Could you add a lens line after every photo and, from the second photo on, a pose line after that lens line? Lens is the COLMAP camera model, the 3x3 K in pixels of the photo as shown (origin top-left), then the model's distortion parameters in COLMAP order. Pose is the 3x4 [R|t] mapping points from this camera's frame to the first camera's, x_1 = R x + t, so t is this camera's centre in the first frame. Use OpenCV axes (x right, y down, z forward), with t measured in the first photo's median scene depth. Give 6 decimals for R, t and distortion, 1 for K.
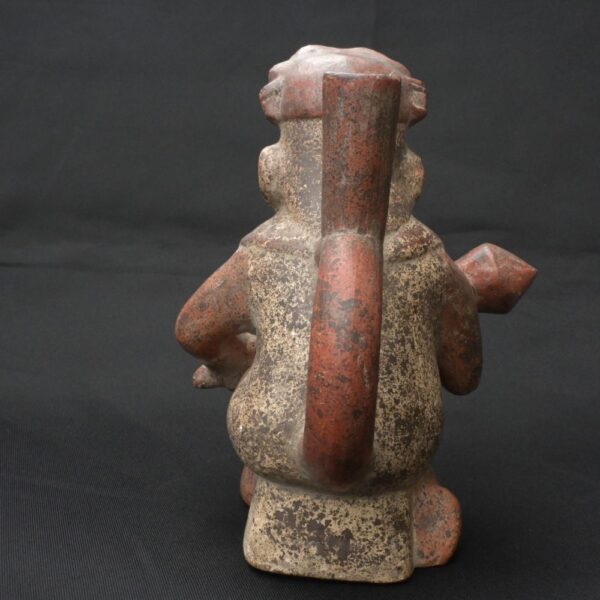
lens RADIAL K [[709.0, 0, 300.0], [0, 709.0, 300.0], [0, 0, 1]] dist [-0.009308, -0.013973]
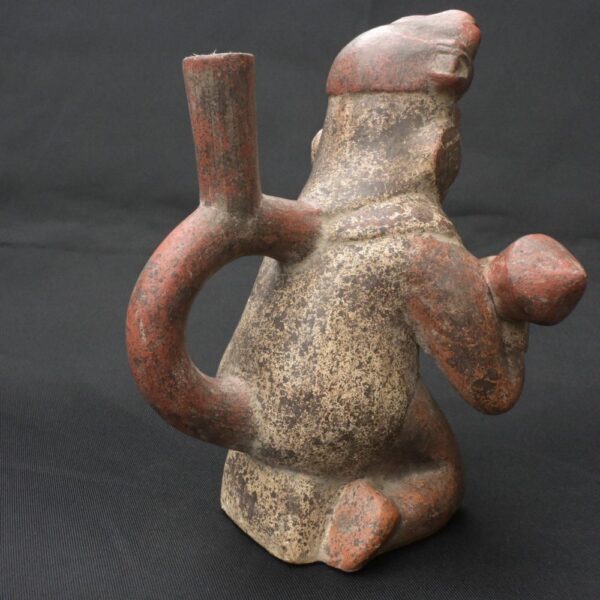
lens RADIAL K [[709.0, 0, 300.0], [0, 709.0, 300.0], [0, 0, 1]] dist [-0.009308, -0.013973]
pose [[0.652385, 0.131235, -0.746439, 0.851947], [-0.119873, 0.990364, 0.069351, -0.037309], [0.748348, 0.044234, 0.661830, 0.343085]]
